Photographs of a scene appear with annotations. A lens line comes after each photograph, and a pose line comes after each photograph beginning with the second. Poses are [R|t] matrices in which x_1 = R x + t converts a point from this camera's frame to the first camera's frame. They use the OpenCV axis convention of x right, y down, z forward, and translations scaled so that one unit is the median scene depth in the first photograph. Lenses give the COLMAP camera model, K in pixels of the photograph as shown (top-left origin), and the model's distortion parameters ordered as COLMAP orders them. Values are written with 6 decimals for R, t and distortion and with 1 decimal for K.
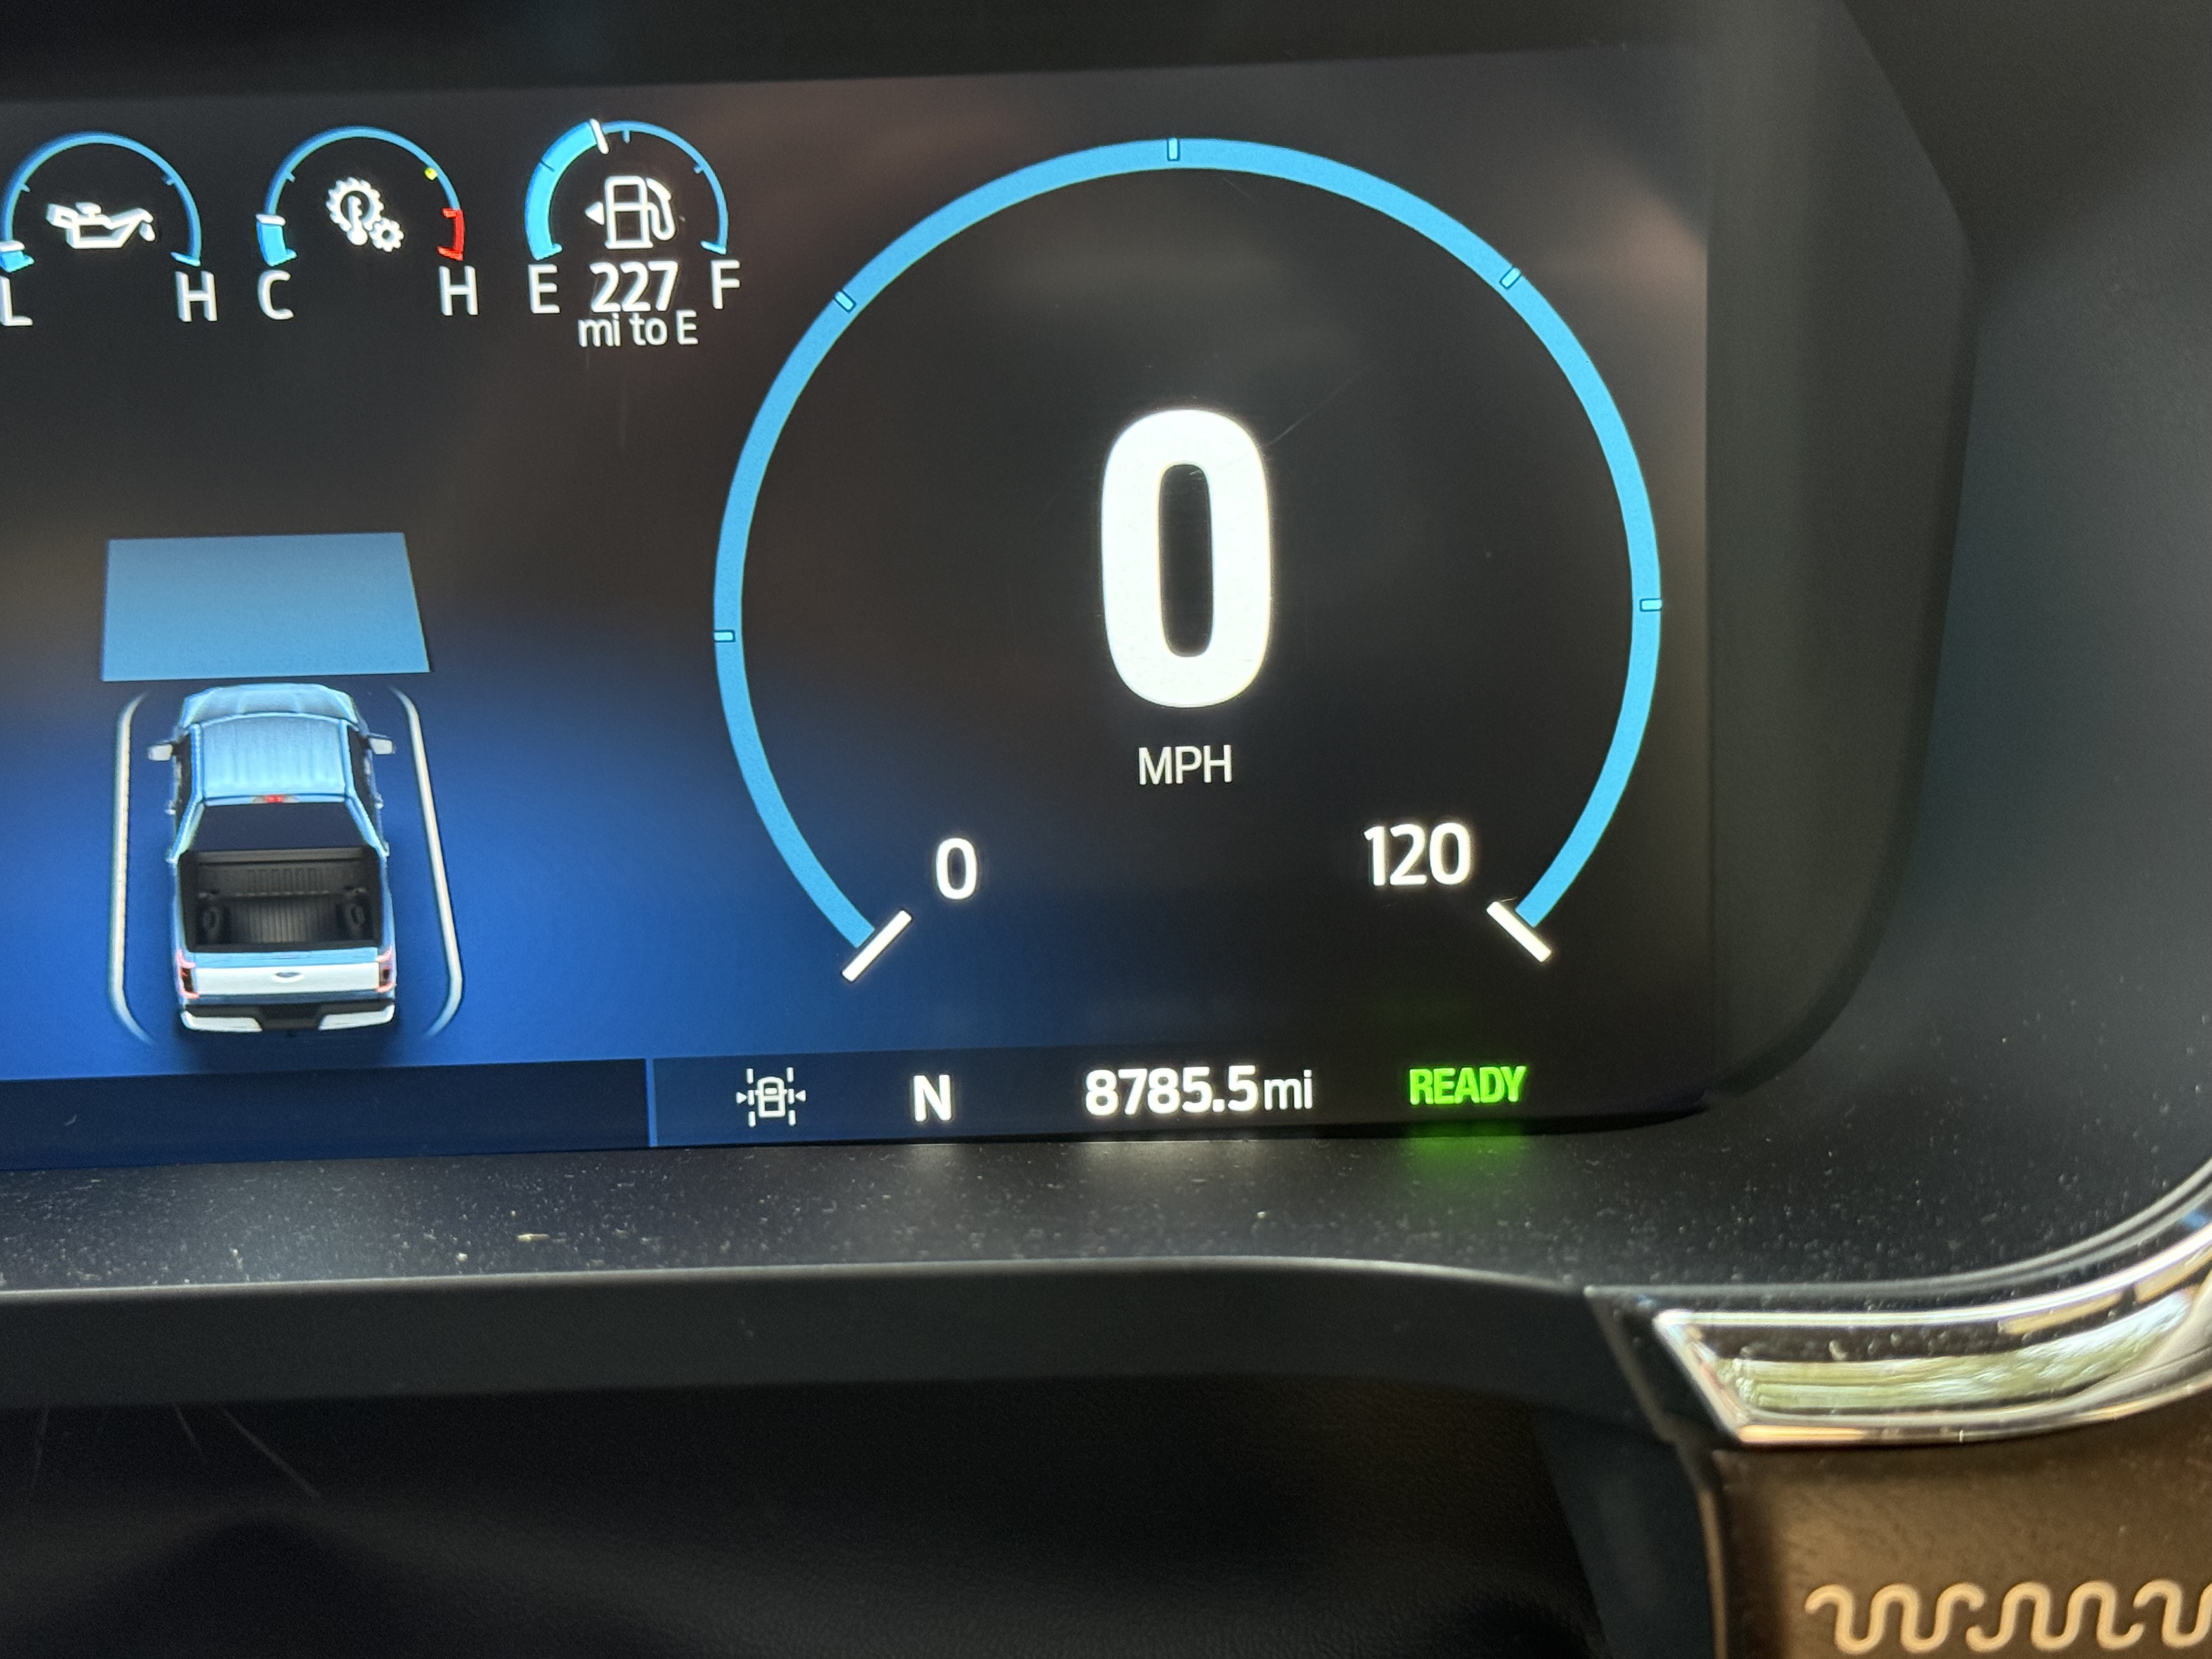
lens RADIAL K [[3493.8, 0, 1106.9], [0, 3493.8, 828.6], [0, 0, 1]] dist [0.137659, 0.000000]
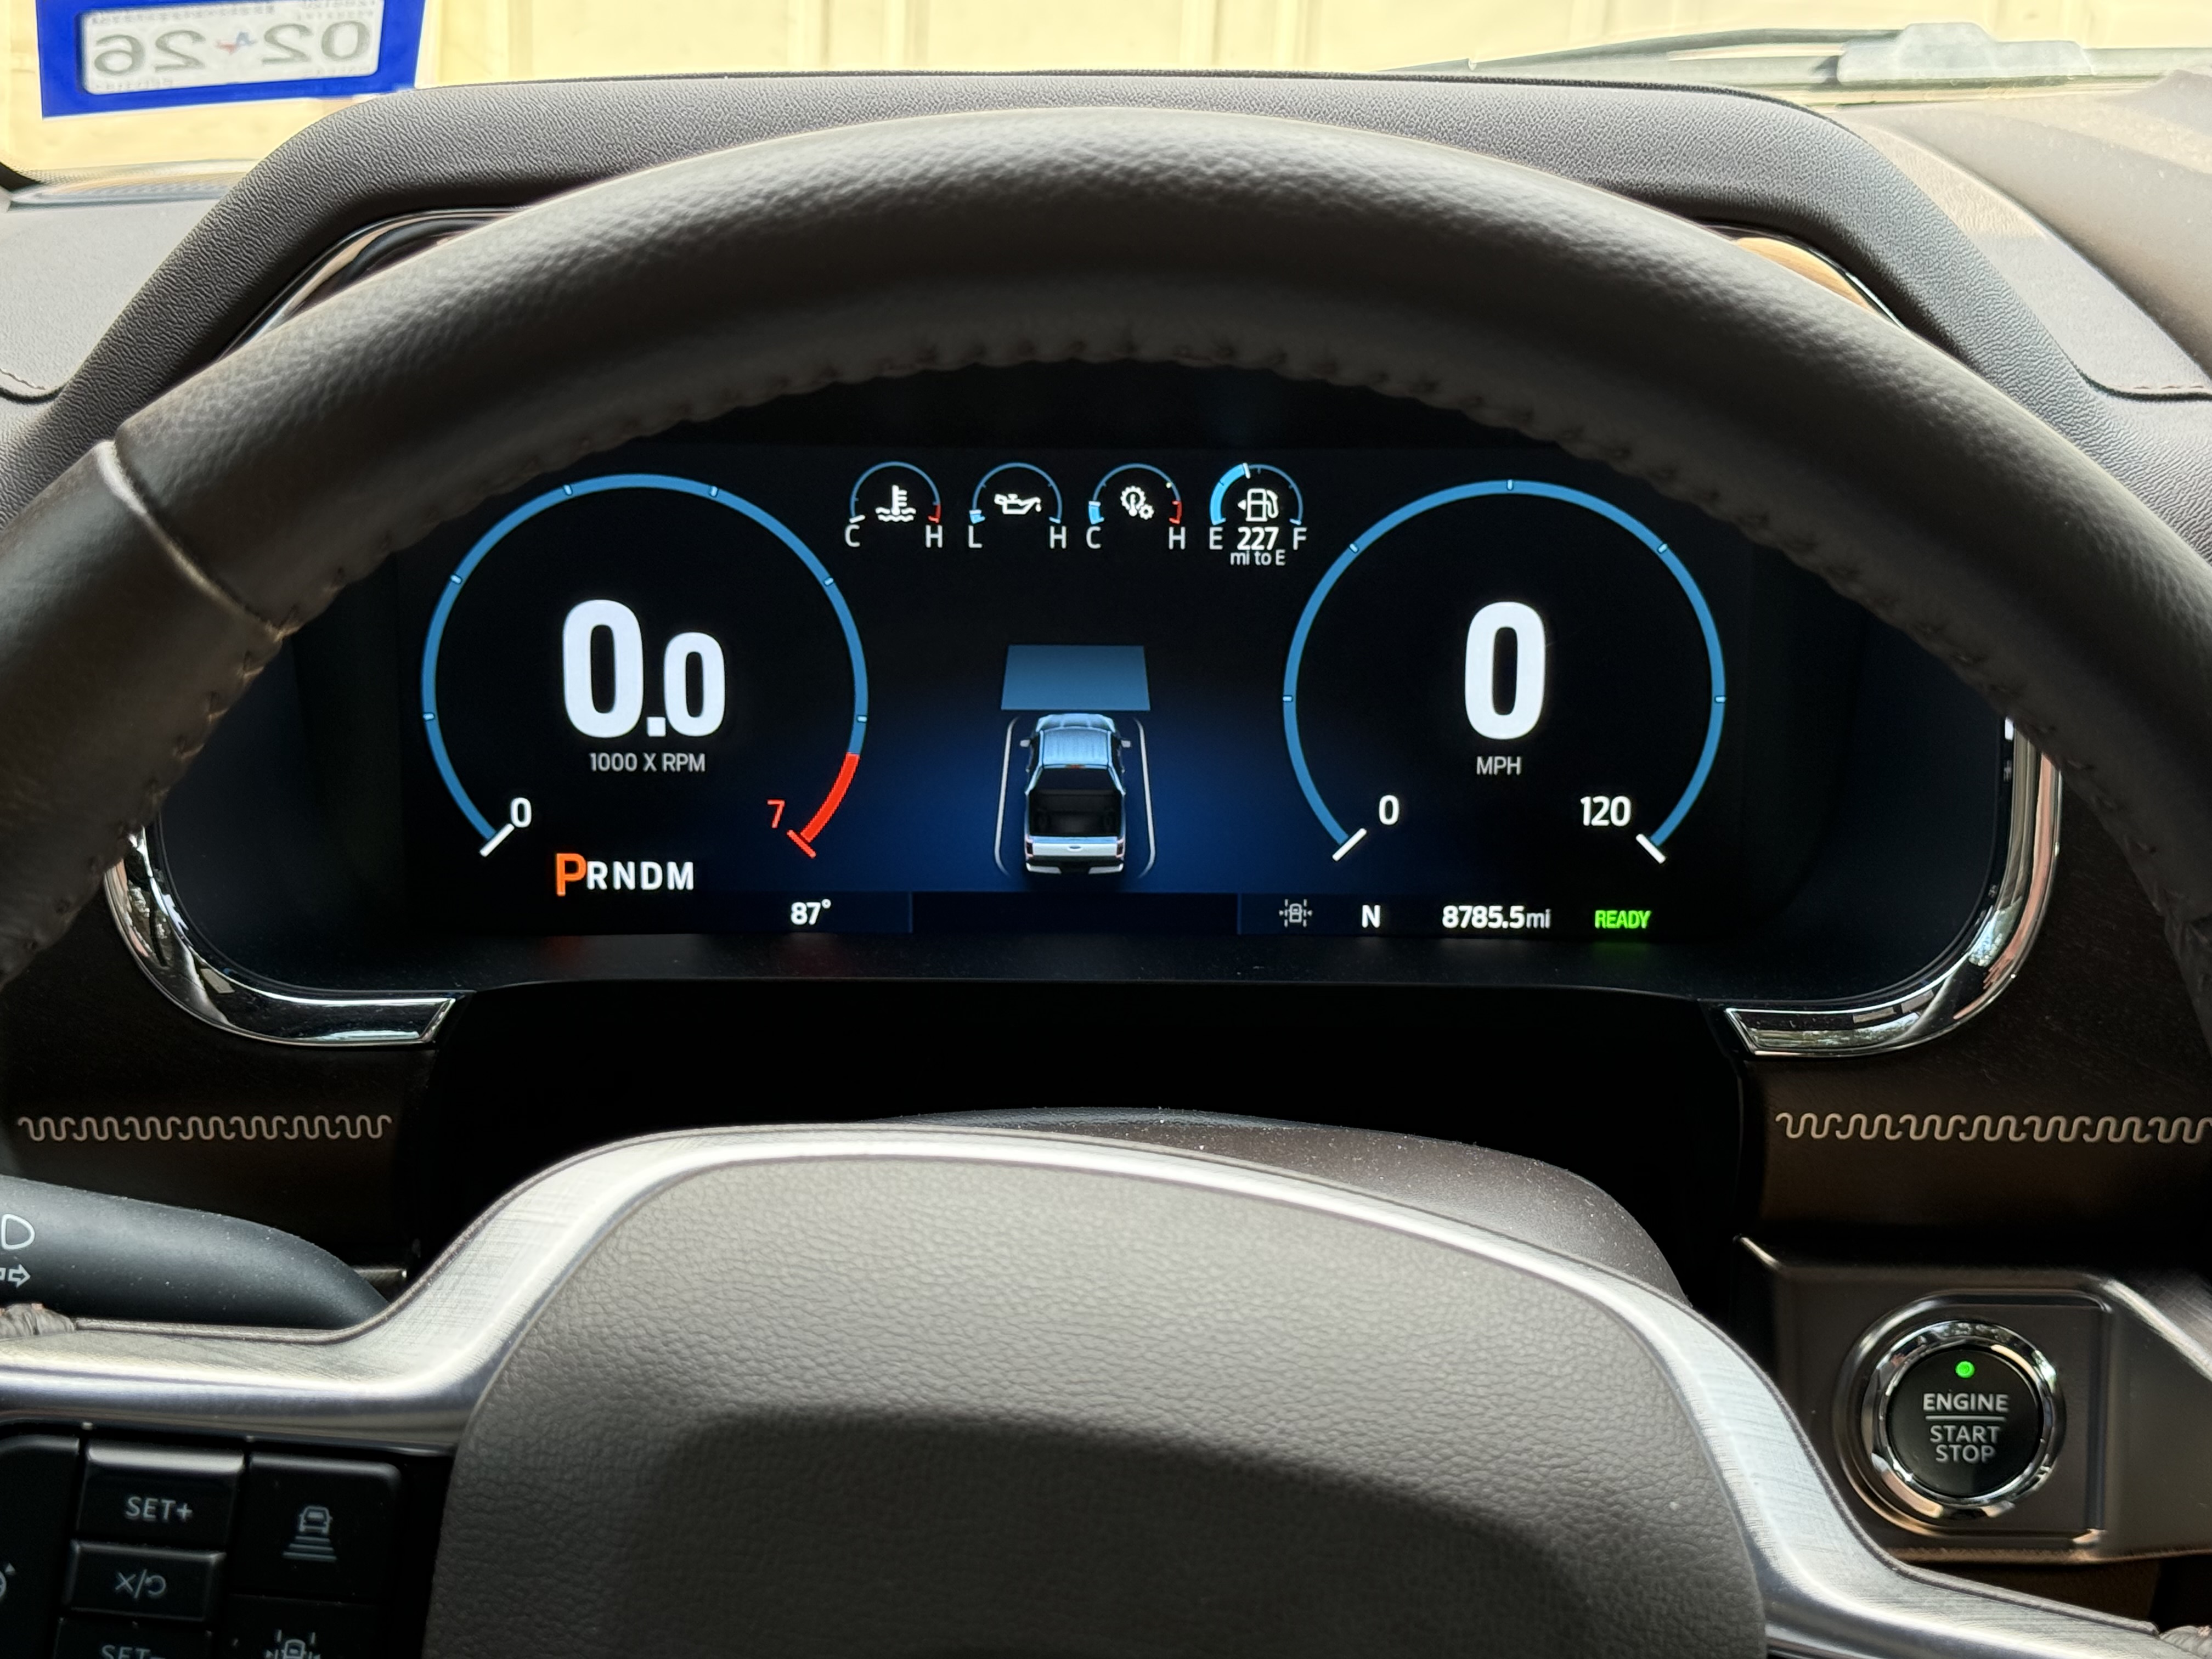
lens RADIAL K [[3493.8, 0, 1105.0], [0, 3493.8, 831.8], [0, 0, 1]] dist [0.137659, 0.000000]
pose [[0.999294, 0.035433, 0.012504, -0.244347], [-0.036044, 0.997961, 0.052671, -0.082099], [-0.010612, -0.053085, 0.998534, -1.143086]]
